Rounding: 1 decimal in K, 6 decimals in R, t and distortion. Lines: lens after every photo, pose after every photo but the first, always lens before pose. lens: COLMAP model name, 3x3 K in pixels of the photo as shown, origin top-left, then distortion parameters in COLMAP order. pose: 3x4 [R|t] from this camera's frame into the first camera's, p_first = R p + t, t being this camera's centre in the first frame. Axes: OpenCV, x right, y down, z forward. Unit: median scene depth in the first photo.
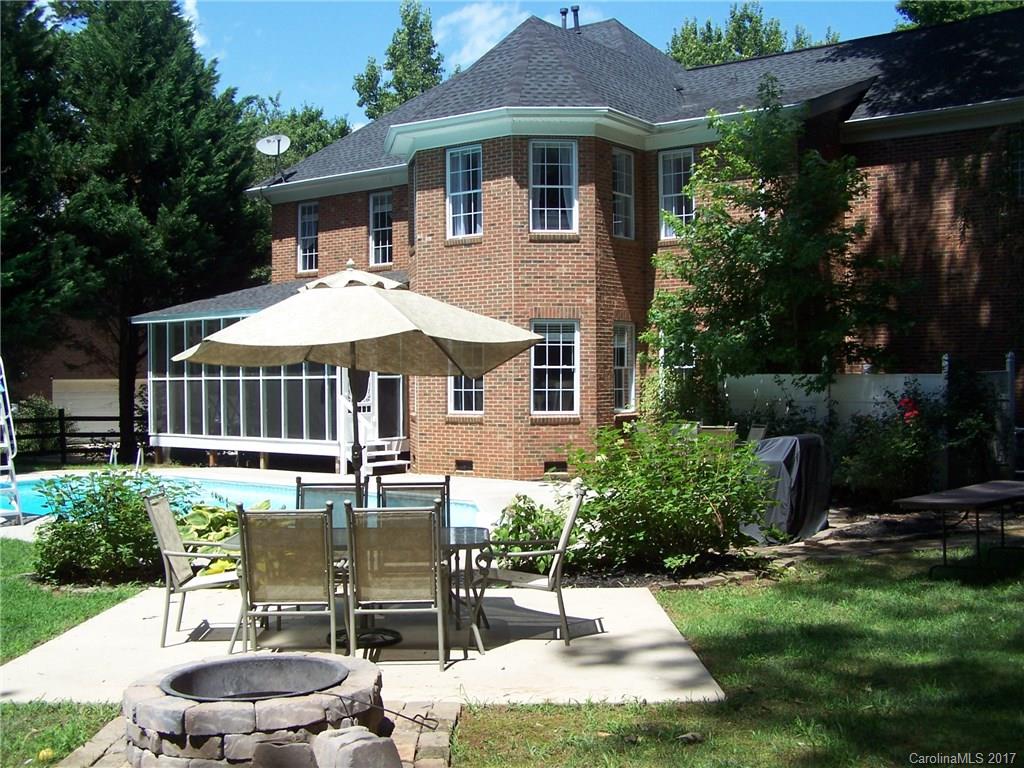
lens RADIAL K [[1094.7, 0, 512.0], [0, 1094.7, 384.0], [0, 0, 1]] dist [-0.223851, 0.627118]
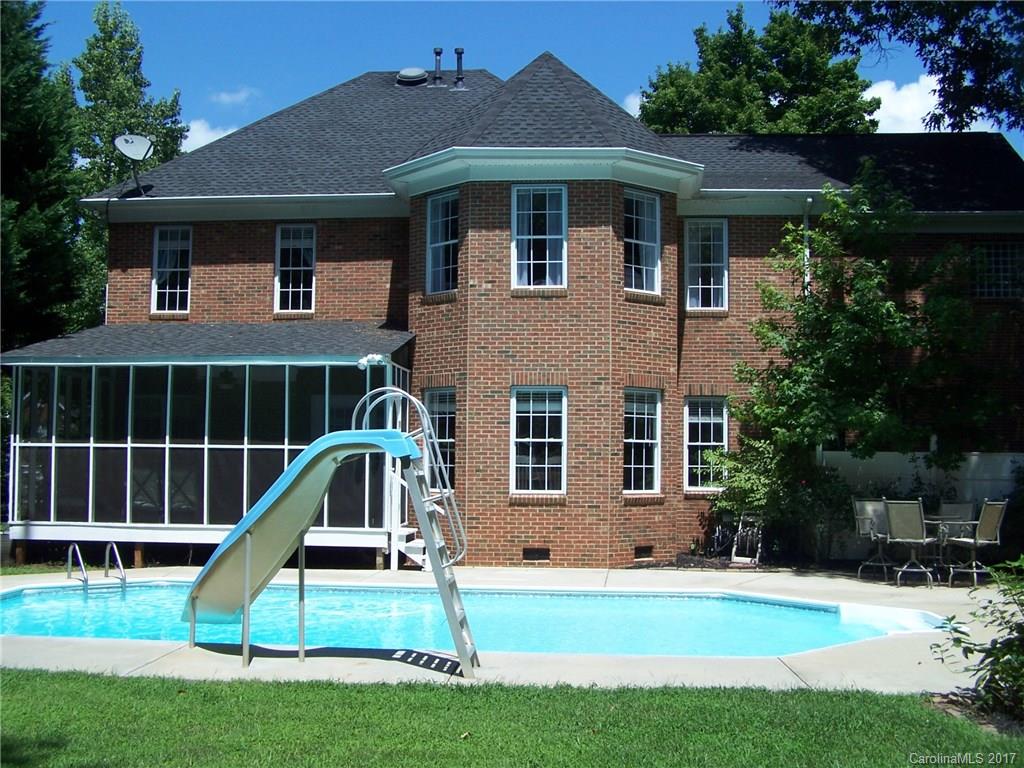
lens RADIAL K [[1094.7, 0, 512.0], [0, 1094.7, 384.0], [0, 0, 1]] dist [-0.223851, 0.627118]
pose [[0.867522, 0.044587, 0.495397, -0.477371], [-0.011308, 0.997485, -0.069973, 0.001677], [-0.497271, 0.055101, 0.865844, 0.259783]]
